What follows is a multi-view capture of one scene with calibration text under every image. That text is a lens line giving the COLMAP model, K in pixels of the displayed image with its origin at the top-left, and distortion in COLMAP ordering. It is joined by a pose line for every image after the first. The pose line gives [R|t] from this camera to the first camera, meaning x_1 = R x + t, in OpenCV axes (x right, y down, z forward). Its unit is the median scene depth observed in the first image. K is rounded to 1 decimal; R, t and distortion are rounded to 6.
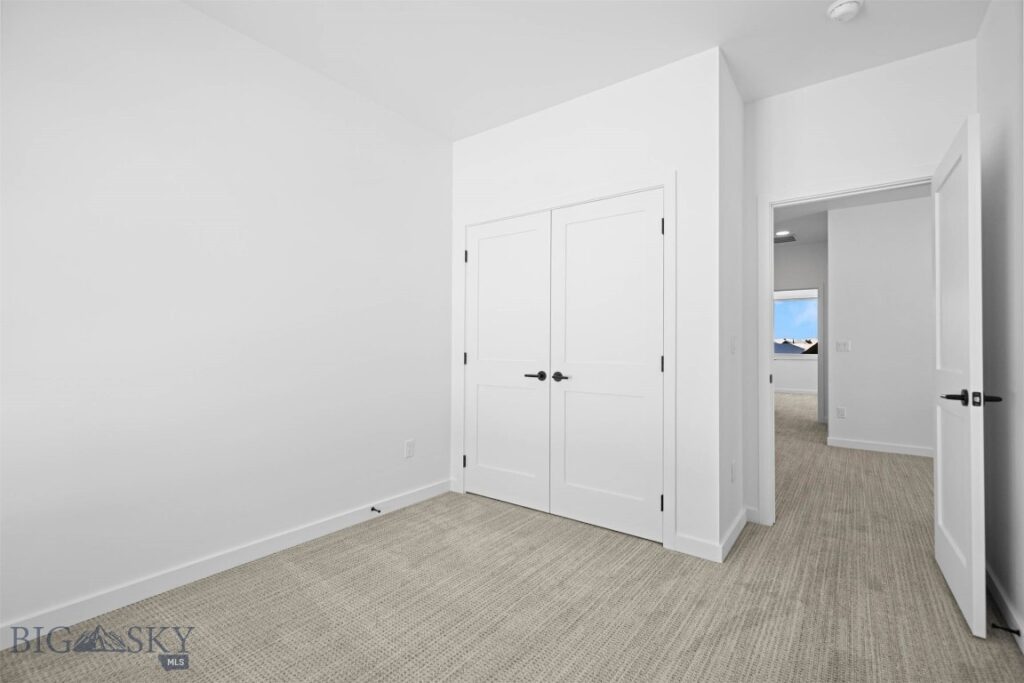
lens RADIAL K [[449.3, 0, 512.0], [0, 449.3, 341.5], [0, 0, 1]] dist [-0.002764, -0.000237]
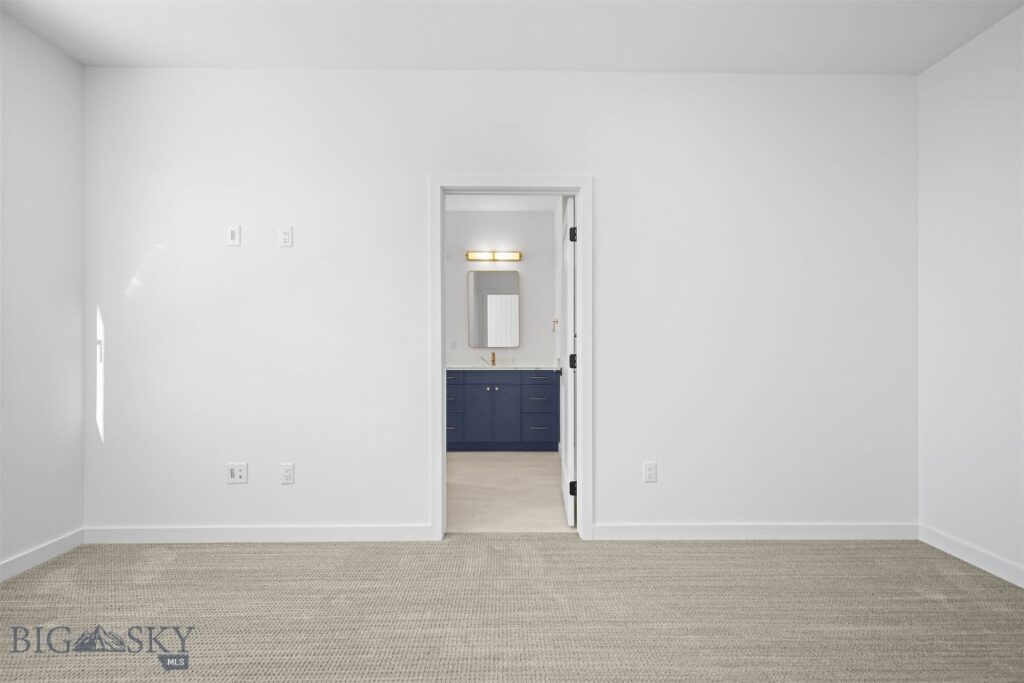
lens RADIAL K [[449.3, 0, 512.0], [0, 449.3, 341.5], [0, 0, 1]] dist [-0.002764, -0.000237]
pose [[0.625752, -0.009306, -0.779967, 0.266001], [0.013153, 0.999913, -0.001379, -0.006549], [0.779911, -0.009396, 0.625820, 0.283036]]
